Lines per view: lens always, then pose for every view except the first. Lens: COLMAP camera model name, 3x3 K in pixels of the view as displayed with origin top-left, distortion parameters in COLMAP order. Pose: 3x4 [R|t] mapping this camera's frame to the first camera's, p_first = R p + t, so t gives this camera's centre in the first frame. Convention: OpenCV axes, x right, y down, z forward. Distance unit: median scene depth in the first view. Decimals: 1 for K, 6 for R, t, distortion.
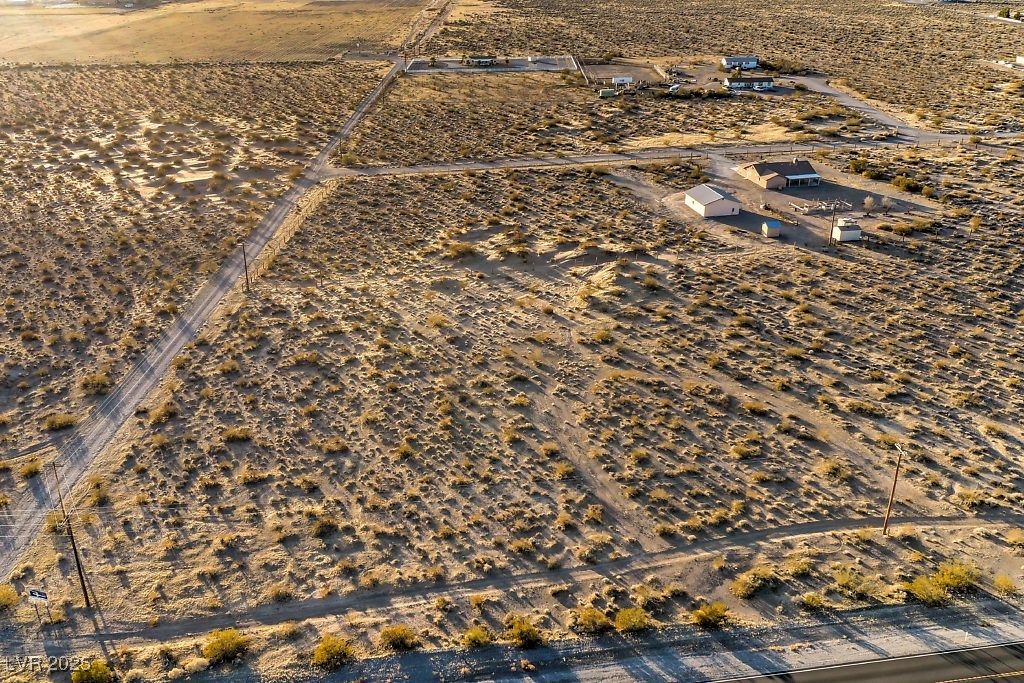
lens RADIAL K [[918.9, 0, 446.2], [0, 918.9, 341.2], [0, 0, 1]] dist [0.002705, 0.003305]
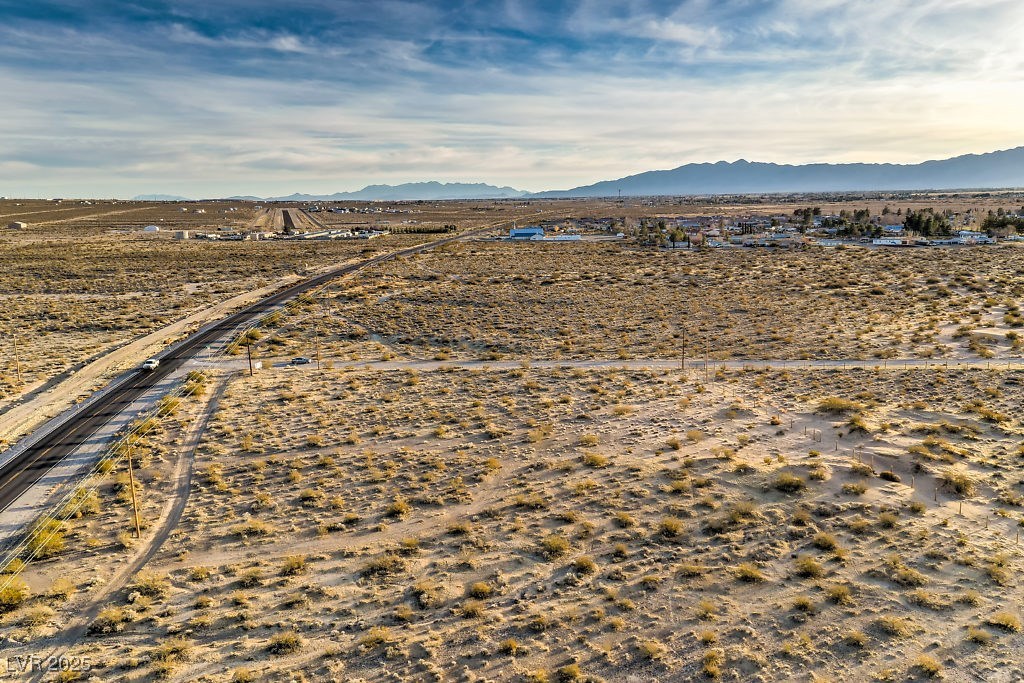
lens RADIAL K [[831.7, 0, 511.9], [0, 831.7, 364.1], [0, 0, 1]] dist [-0.009321, 0.010001]
pose [[0.034210, 0.220710, -0.974739, 1.195702], [-0.391987, 0.900125, 0.190057, -0.266561], [0.919335, 0.375583, 0.117309, 1.067127]]
